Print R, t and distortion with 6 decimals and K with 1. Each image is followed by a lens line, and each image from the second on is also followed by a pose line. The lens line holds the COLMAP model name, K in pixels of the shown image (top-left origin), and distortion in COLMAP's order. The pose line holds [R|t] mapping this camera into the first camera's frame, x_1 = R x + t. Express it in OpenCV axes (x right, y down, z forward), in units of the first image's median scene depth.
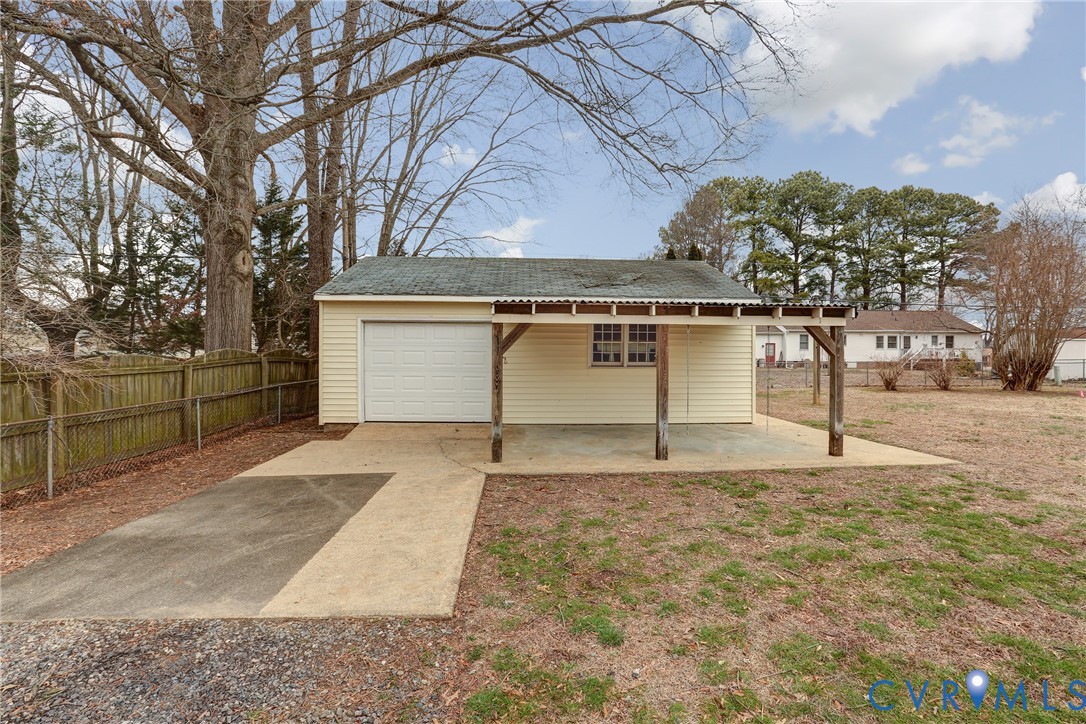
lens RADIAL K [[486.1, 0, 543.0], [0, 486.1, 362.0], [0, 0, 1]] dist [-0.033822, 0.000371]
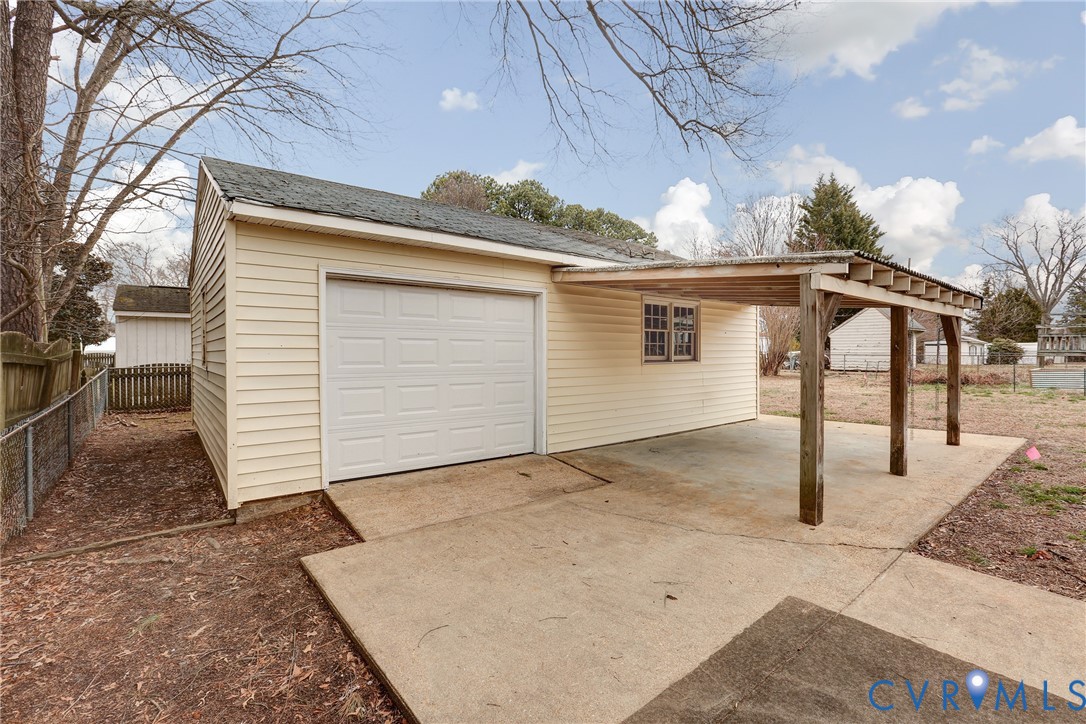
lens RADIAL K [[486.1, 0, 543.0], [0, 486.1, 362.0], [0, 0, 1]] dist [-0.033822, 0.000371]
pose [[0.812862, -0.017898, 0.582181, -0.281251], [0.010452, 0.999815, 0.016145, -0.002429], [-0.582362, -0.007039, 0.812899, 0.288347]]
